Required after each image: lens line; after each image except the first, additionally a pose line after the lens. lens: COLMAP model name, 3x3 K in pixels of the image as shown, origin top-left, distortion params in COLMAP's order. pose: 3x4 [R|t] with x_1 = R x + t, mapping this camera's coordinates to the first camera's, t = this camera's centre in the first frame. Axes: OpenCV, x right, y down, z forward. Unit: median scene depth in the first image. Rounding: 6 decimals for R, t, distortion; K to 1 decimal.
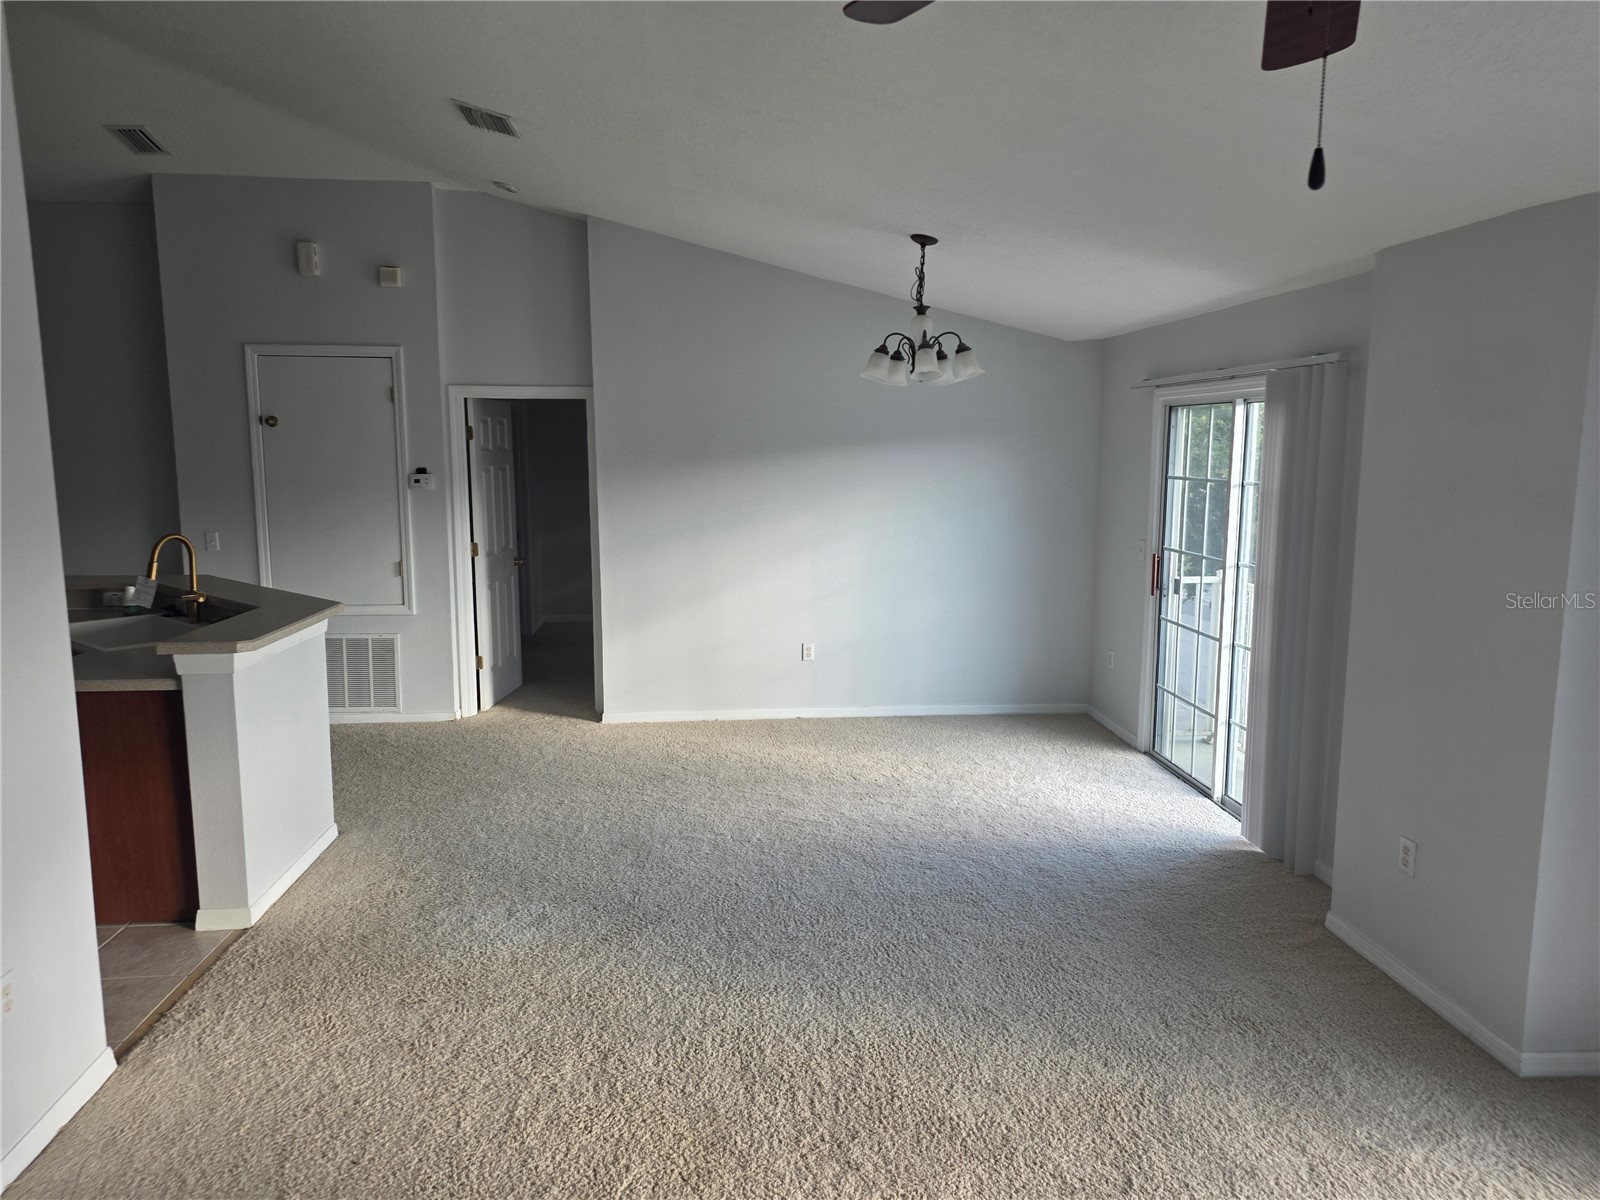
lens RADIAL K [[1061.3, 0, 791.3], [0, 1061.3, 575.0], [0, 0, 1]] dist [0.110296, -0.102169]
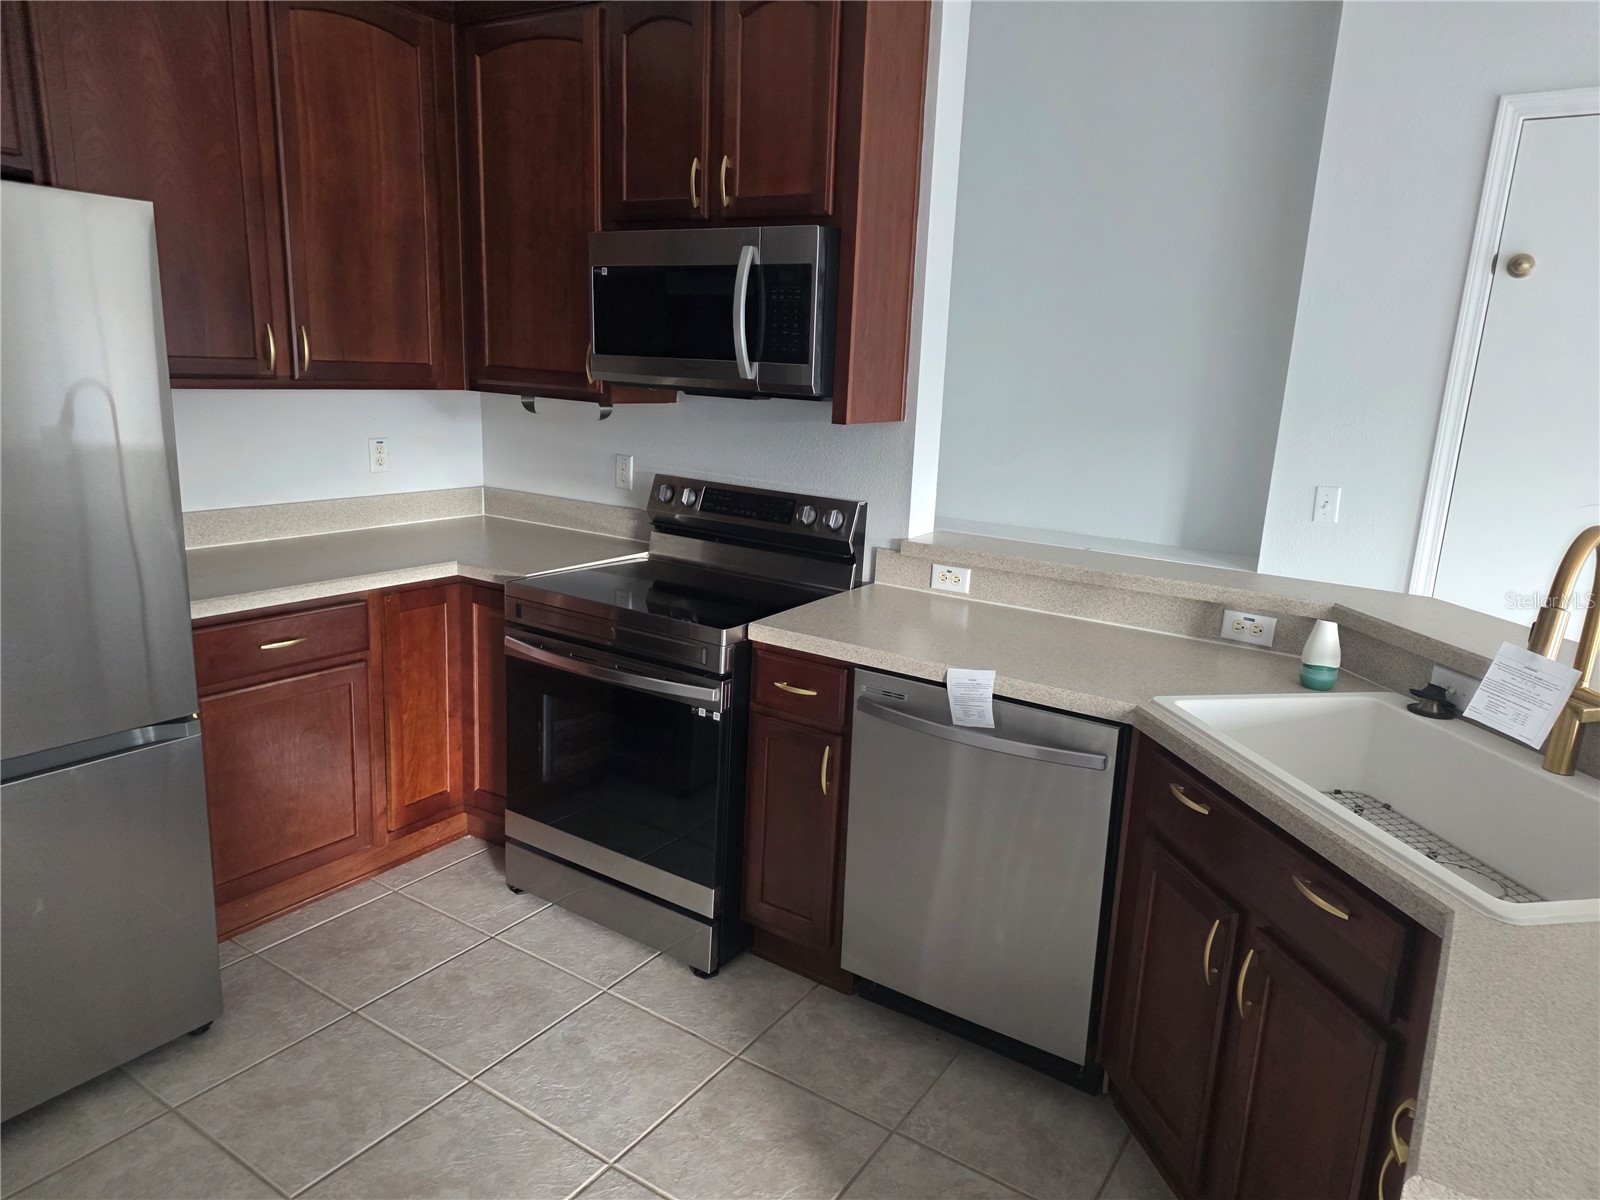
lens RADIAL K [[1062.0, 0, 810.6], [0, 1062.0, 596.0], [0, 0, 1]] dist [0.066989, -0.039864]
pose [[0.797882, 0.170077, -0.578324, -0.643665], [-0.122270, 0.985092, 0.121012, -0.031014], [0.590283, -0.025842, 0.806782, 0.658415]]
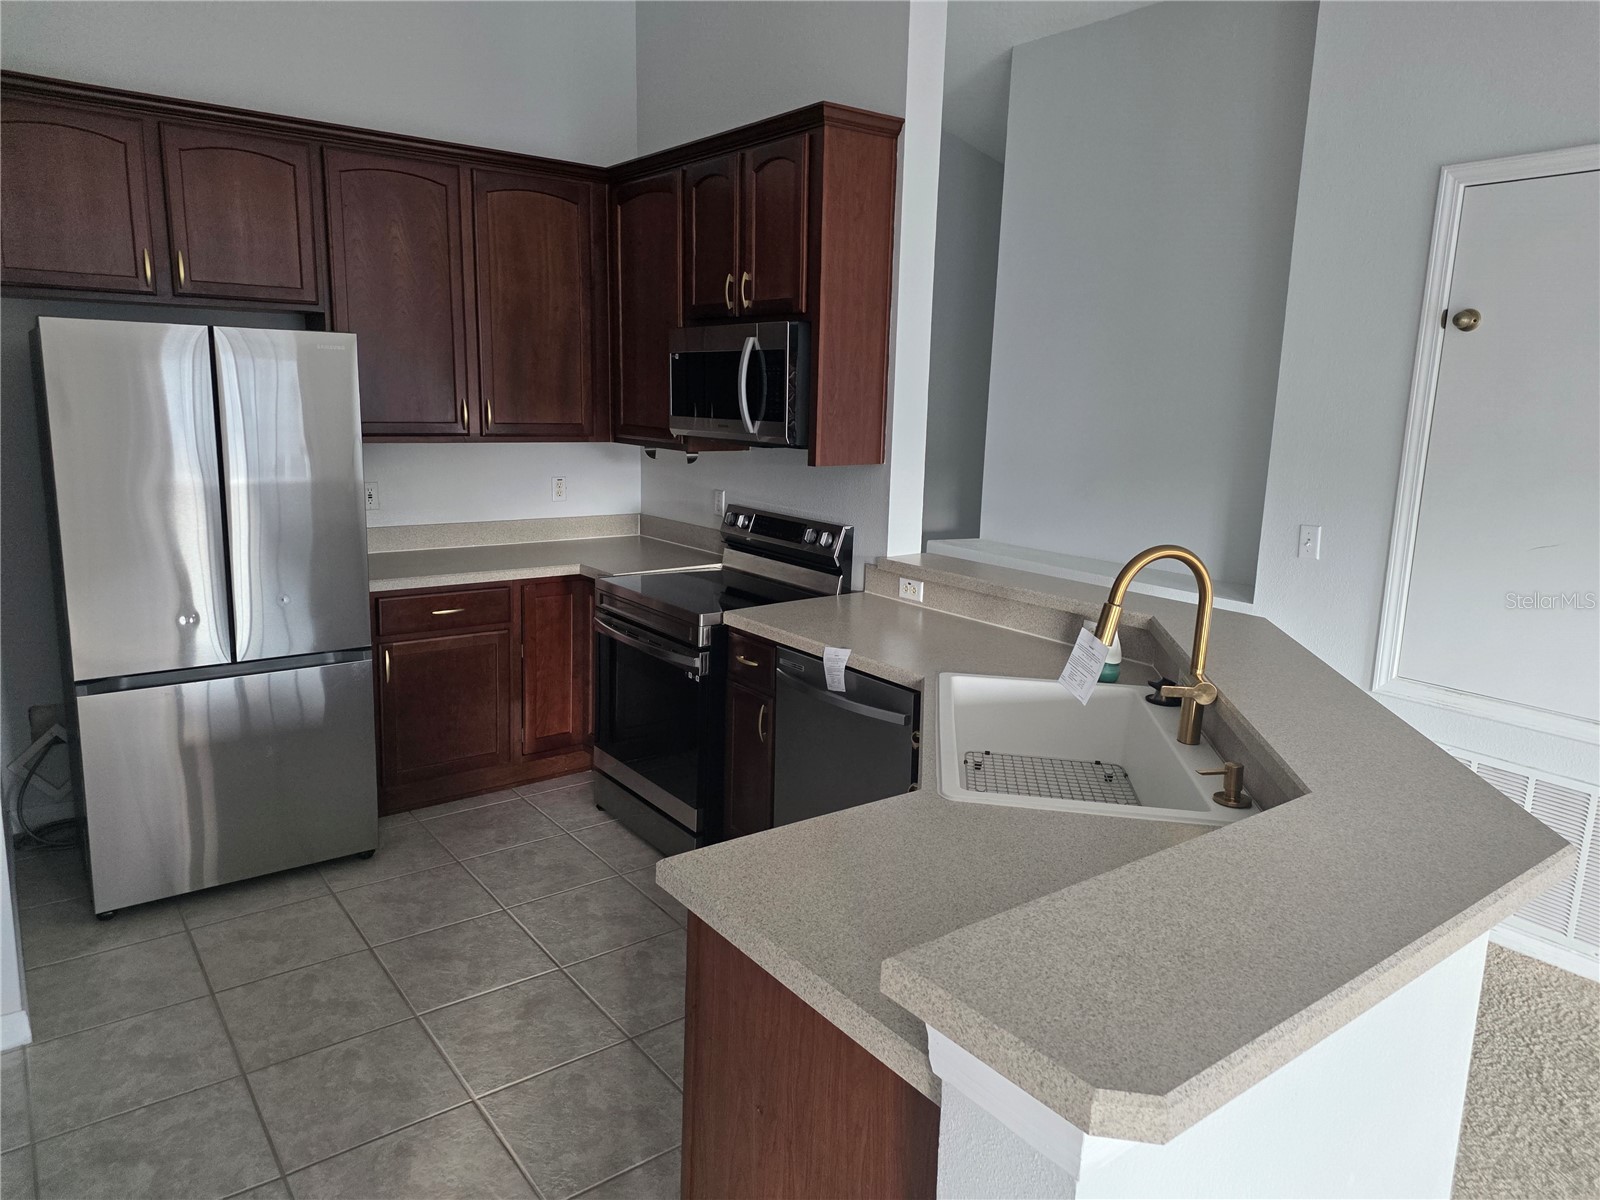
lens RADIAL K [[1061.3, 0, 791.3], [0, 1061.3, 575.0], [0, 0, 1]] dist [0.110296, -0.102169]
pose [[0.540865, 0.161714, -0.825417, -0.324465], [-0.130445, 0.985597, 0.107620, -0.060606], [0.830933, 0.049463, 0.554170, 0.711384]]
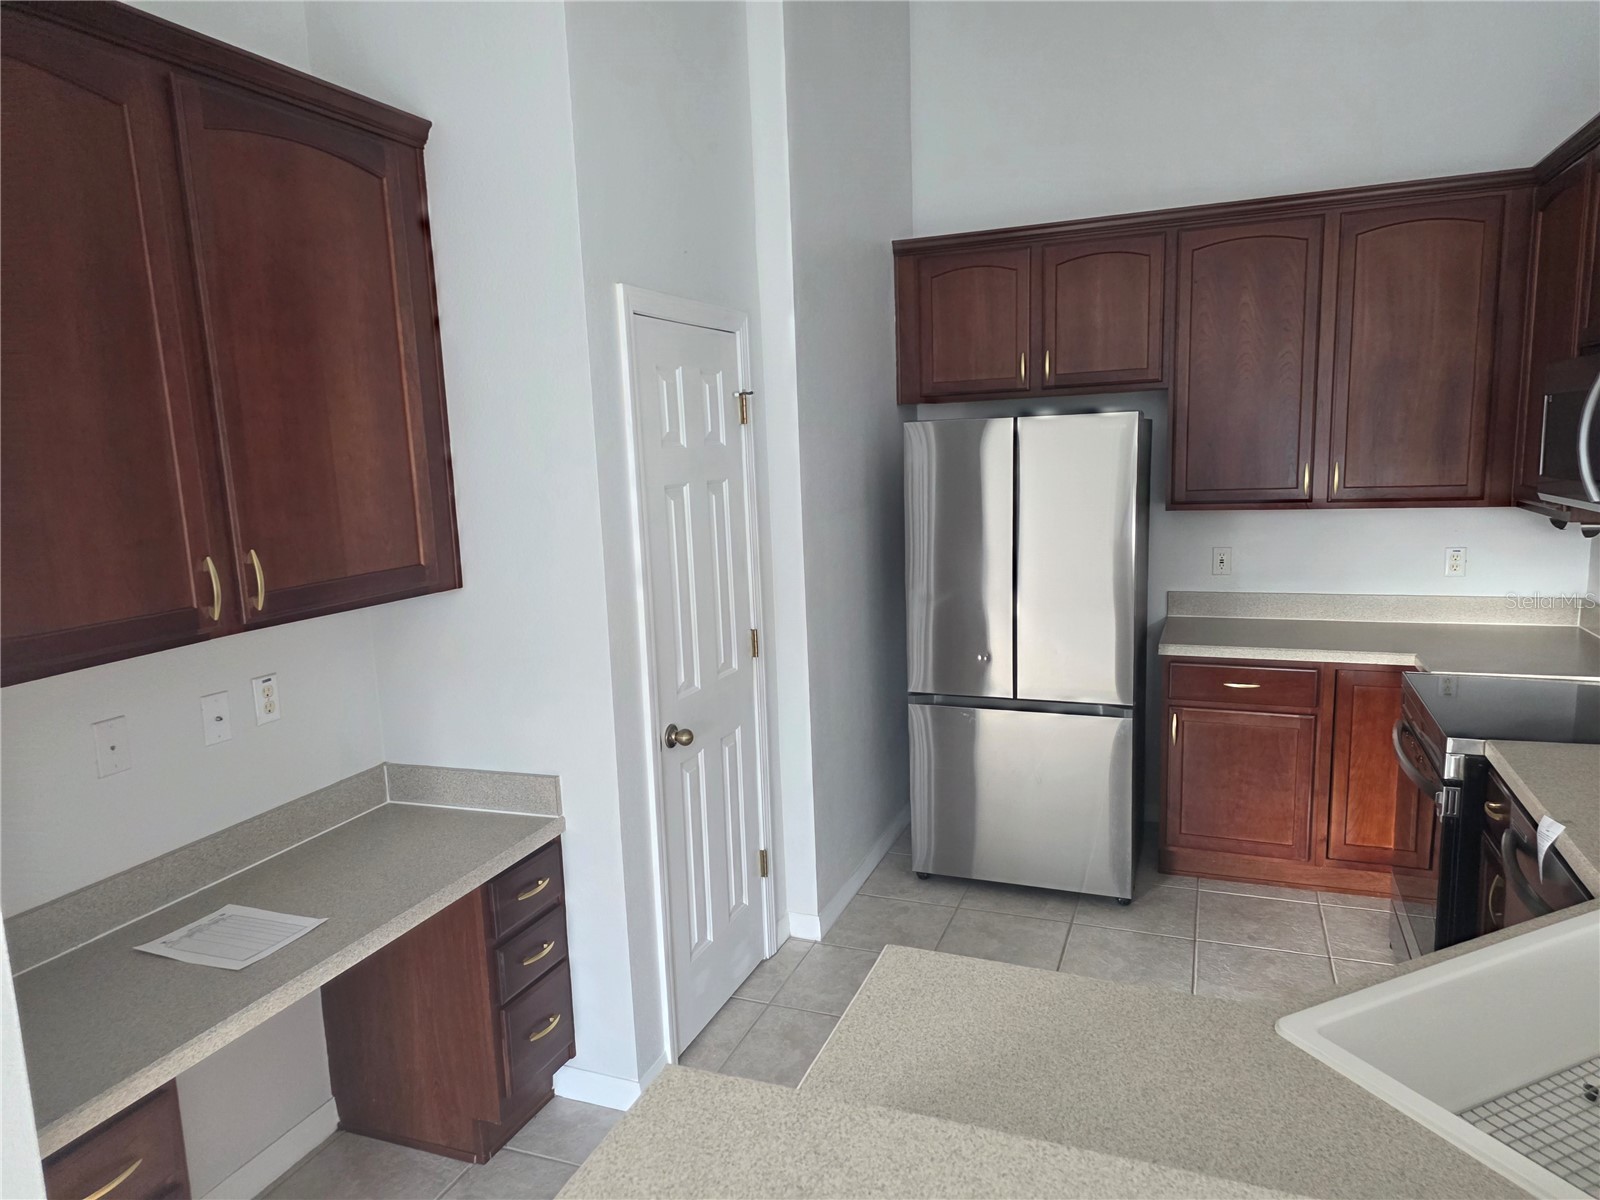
lens RADIAL K [[1071.5, 0, 798.5], [0, 1071.5, 608.1], [0, 0, 1]] dist [0.004892, 0.001647]
pose [[-0.441208, 0.159370, -0.883140, -0.306639], [-0.073678, 0.974349, 0.212638, -0.115272], [0.894375, 0.158885, -0.418148, 1.009739]]
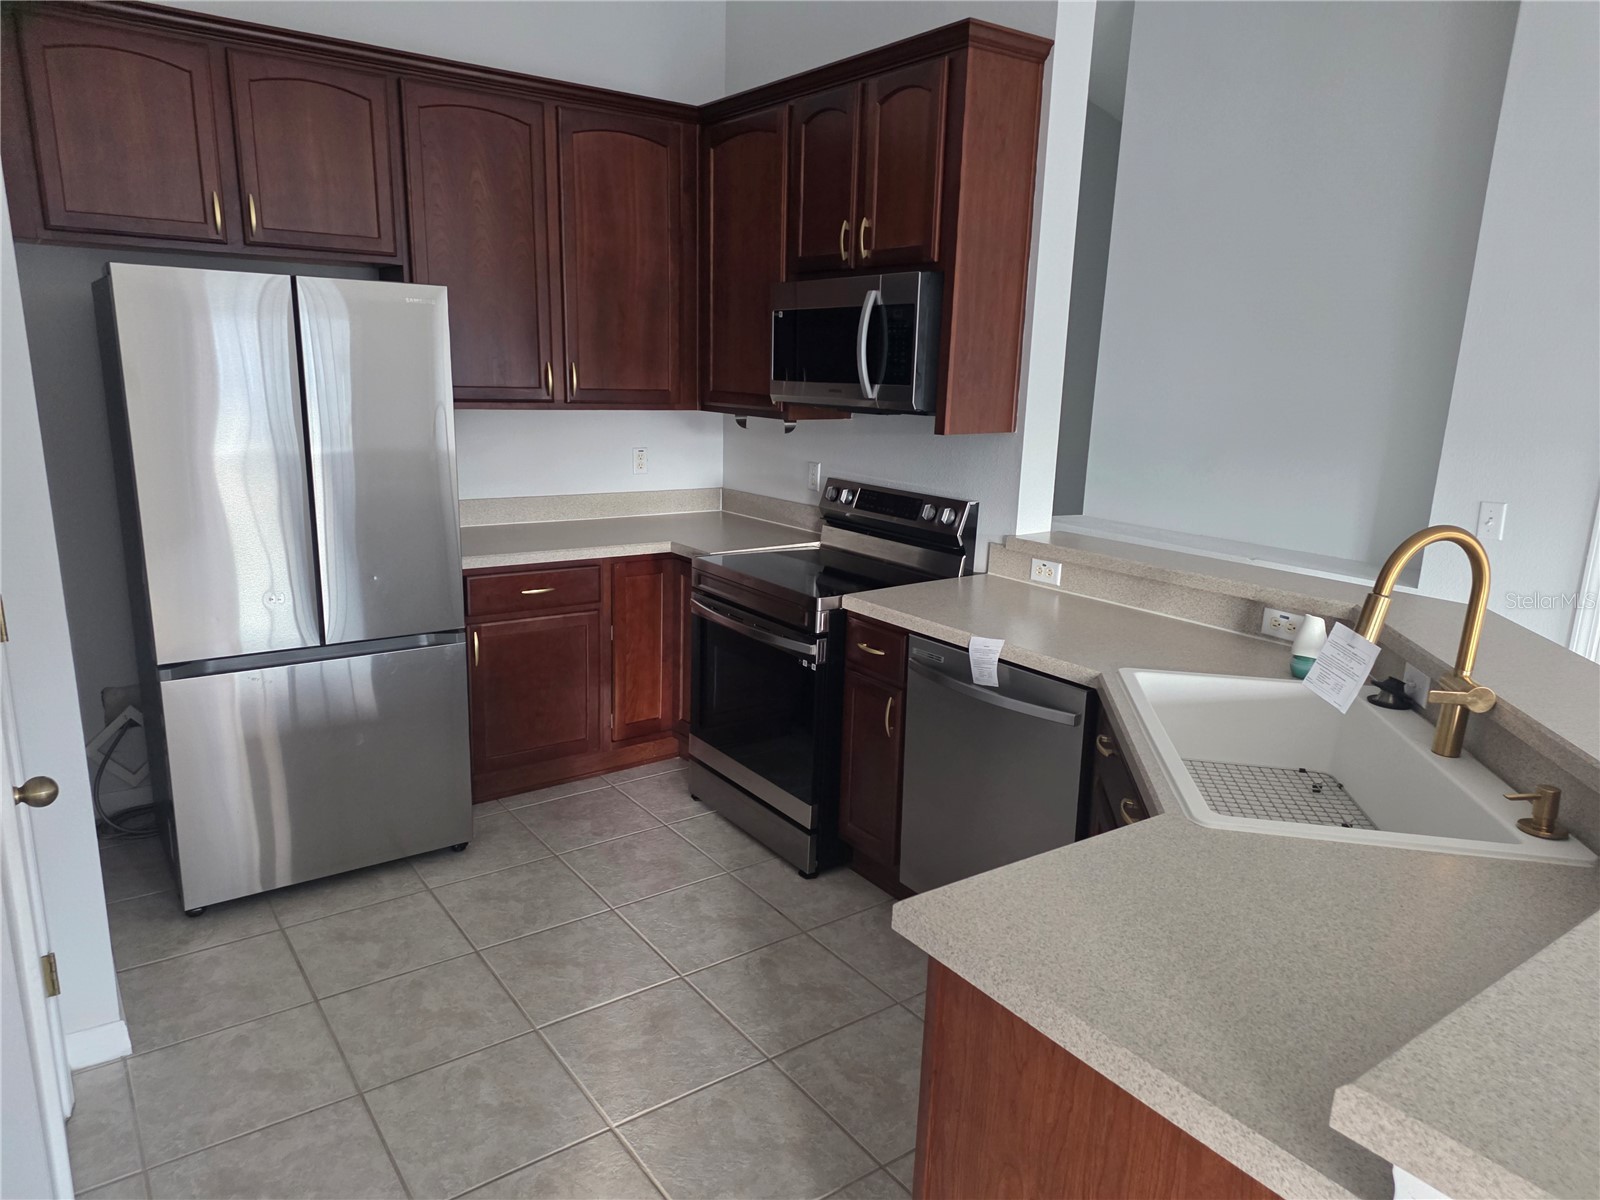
lens RADIAL K [[1051.7, 0, 790.8], [0, 1051.7, 606.4], [0, 0, 1]] dist [0.147042, -0.180936]
pose [[0.524676, 0.209660, -0.825080, -0.422899], [-0.134029, 0.977455, 0.163149, -0.046970], [0.840685, 0.024985, 0.540948, 0.687492]]
